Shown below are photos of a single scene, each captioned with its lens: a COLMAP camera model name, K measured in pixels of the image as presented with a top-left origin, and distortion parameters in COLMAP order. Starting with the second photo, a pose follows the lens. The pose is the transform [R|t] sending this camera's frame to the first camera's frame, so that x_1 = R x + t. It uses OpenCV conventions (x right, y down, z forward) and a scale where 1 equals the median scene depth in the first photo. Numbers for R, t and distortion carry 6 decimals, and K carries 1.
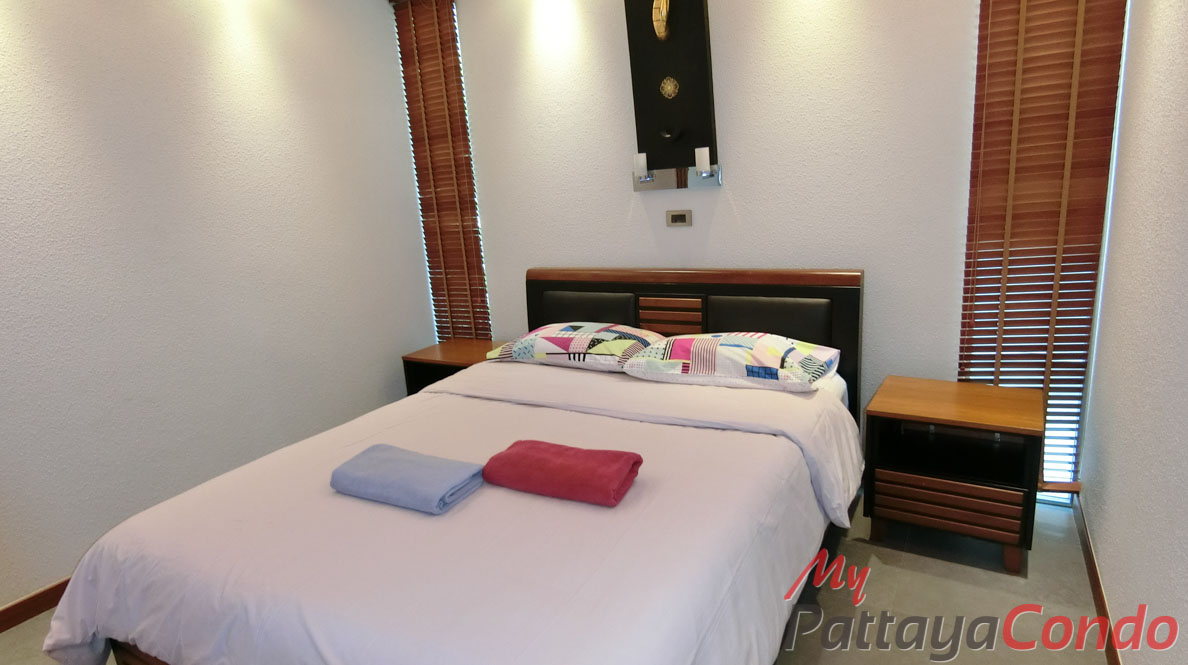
lens RADIAL K [[660.1, 0, 593.4], [0, 660.1, 329.6], [0, 0, 1]] dist [-0.021916, -0.000409]
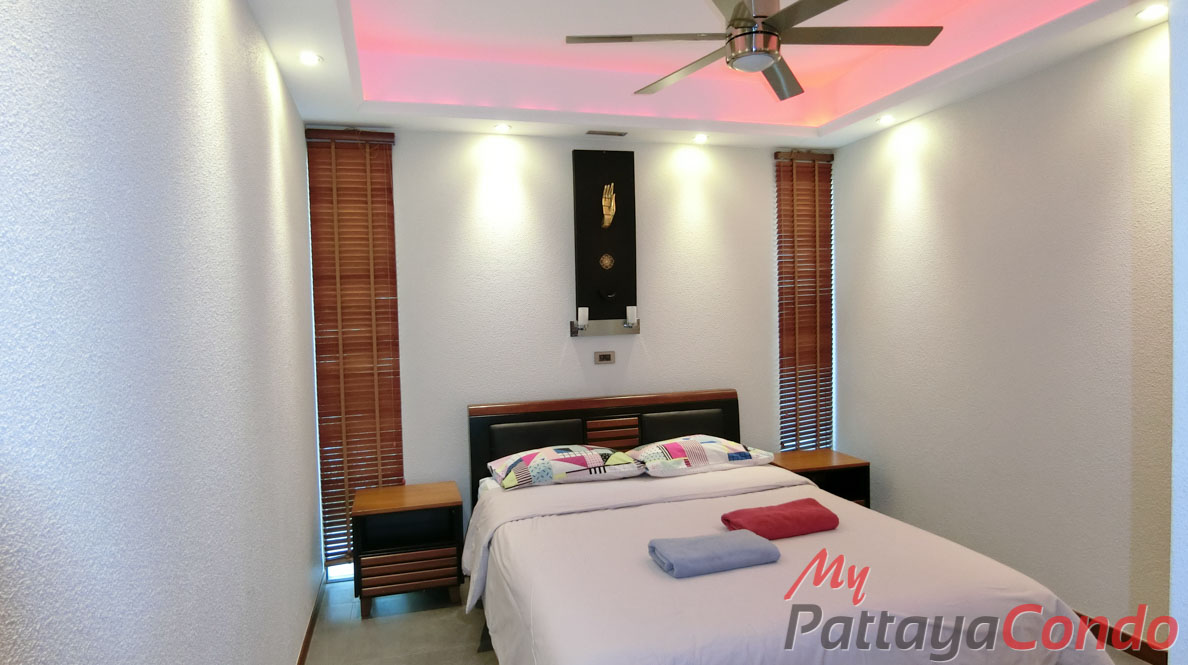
lens RADIAL K [[660.1, 0, 593.4], [0, 660.1, 329.6], [0, 0, 1]] dist [-0.021916, -0.000409]
pose [[0.681250, 0.033219, 0.731297, -0.874069], [0.138571, 0.975058, -0.173379, -0.000856], [-0.718816, 0.219451, 0.659655, 0.156409]]
